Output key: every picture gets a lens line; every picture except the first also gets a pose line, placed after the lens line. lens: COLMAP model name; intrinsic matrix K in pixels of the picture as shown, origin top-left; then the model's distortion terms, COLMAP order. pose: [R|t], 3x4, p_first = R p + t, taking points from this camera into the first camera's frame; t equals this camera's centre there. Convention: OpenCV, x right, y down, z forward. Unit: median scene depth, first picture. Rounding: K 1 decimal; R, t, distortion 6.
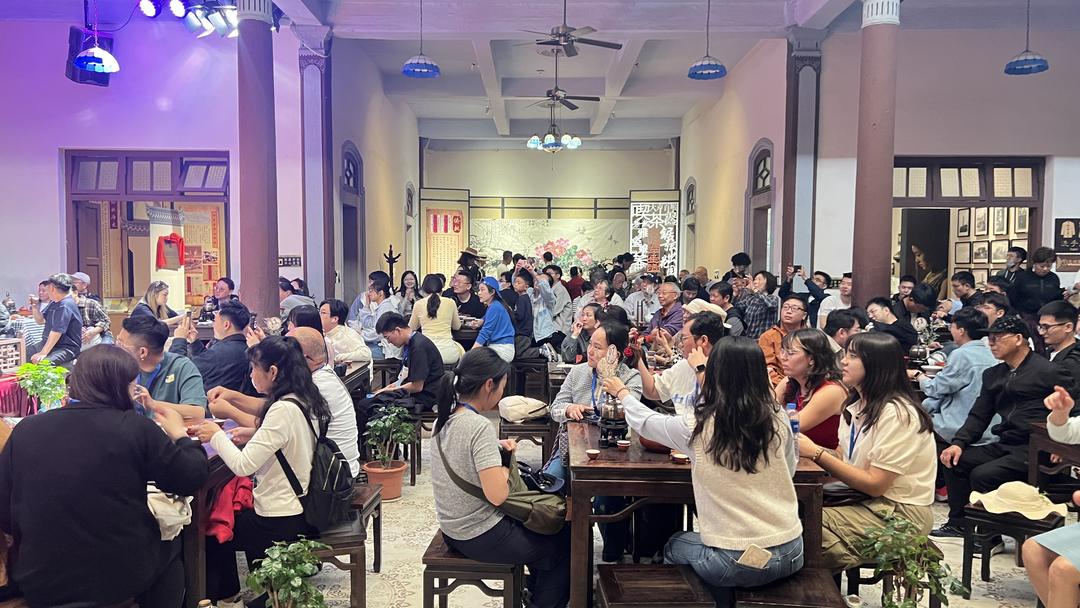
lens RADIAL K [[810.8, 0, 539.8], [0, 810.8, 301.7], [0, 0, 1]] dist [0.000384, 0.003802]
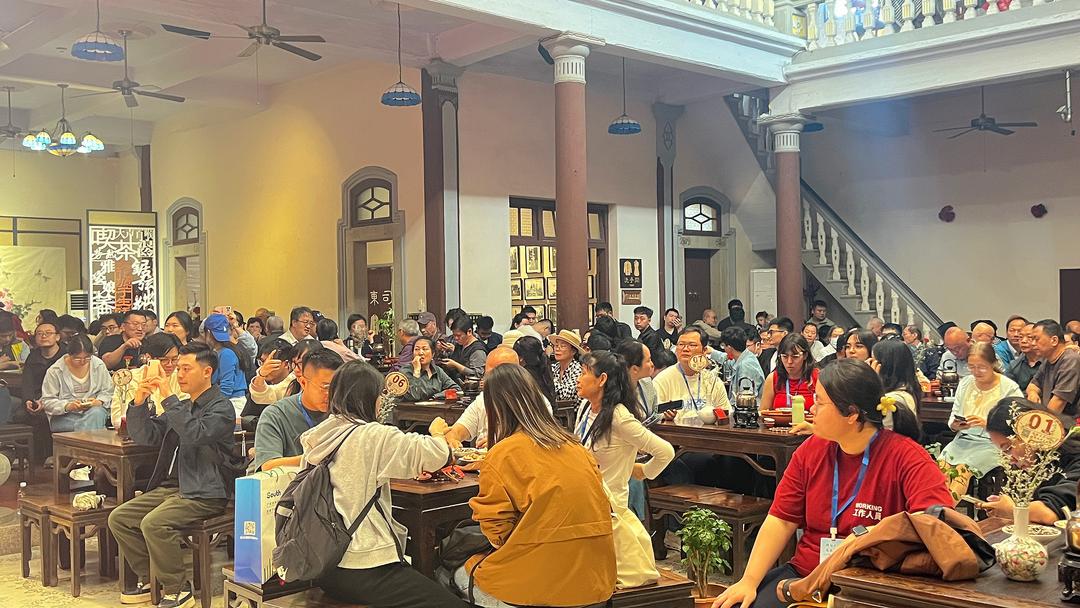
lens RADIAL K [[1117.8, 0, 540.2], [0, 1117.8, 306.7], [0, 0, 1]] dist [0.016678, 0.000000]
pose [[0.704657, -0.011421, 0.709456, -0.423501], [0.049547, 0.998222, -0.033143, 0.009188], [-0.707816, 0.058506, 0.703970, -0.022907]]
